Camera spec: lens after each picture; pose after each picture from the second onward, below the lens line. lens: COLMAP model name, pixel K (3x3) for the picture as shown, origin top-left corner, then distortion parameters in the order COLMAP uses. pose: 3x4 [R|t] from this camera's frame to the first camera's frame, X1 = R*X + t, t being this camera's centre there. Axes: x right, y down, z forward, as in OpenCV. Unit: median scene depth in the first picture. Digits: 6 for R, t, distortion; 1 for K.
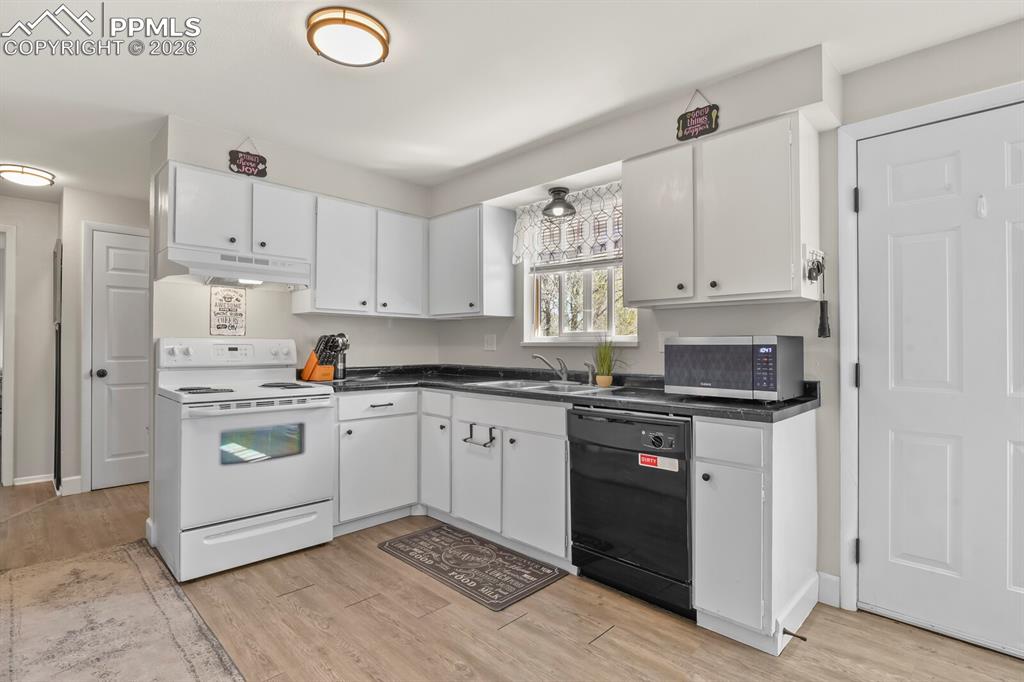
lens RADIAL K [[495.3, 0, 510.2], [0, 495.3, 339.4], [0, 0, 1]] dist [-0.008447, -0.005003]
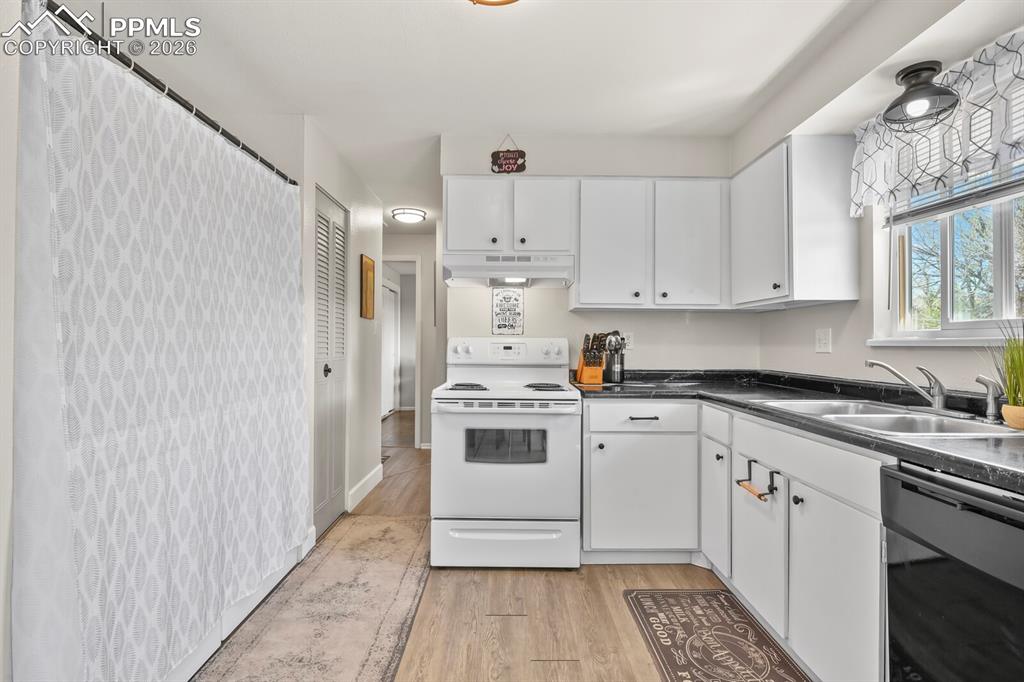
lens RADIAL K [[495.3, 0, 510.8], [0, 495.3, 339.5], [0, 0, 1]] dist [-0.008447, -0.005003]
pose [[0.709199, -0.006325, -0.704980, 0.173203], [0.006497, 0.999976, -0.002435, 0.004935], [0.704978, -0.002854, 0.709223, 0.296865]]
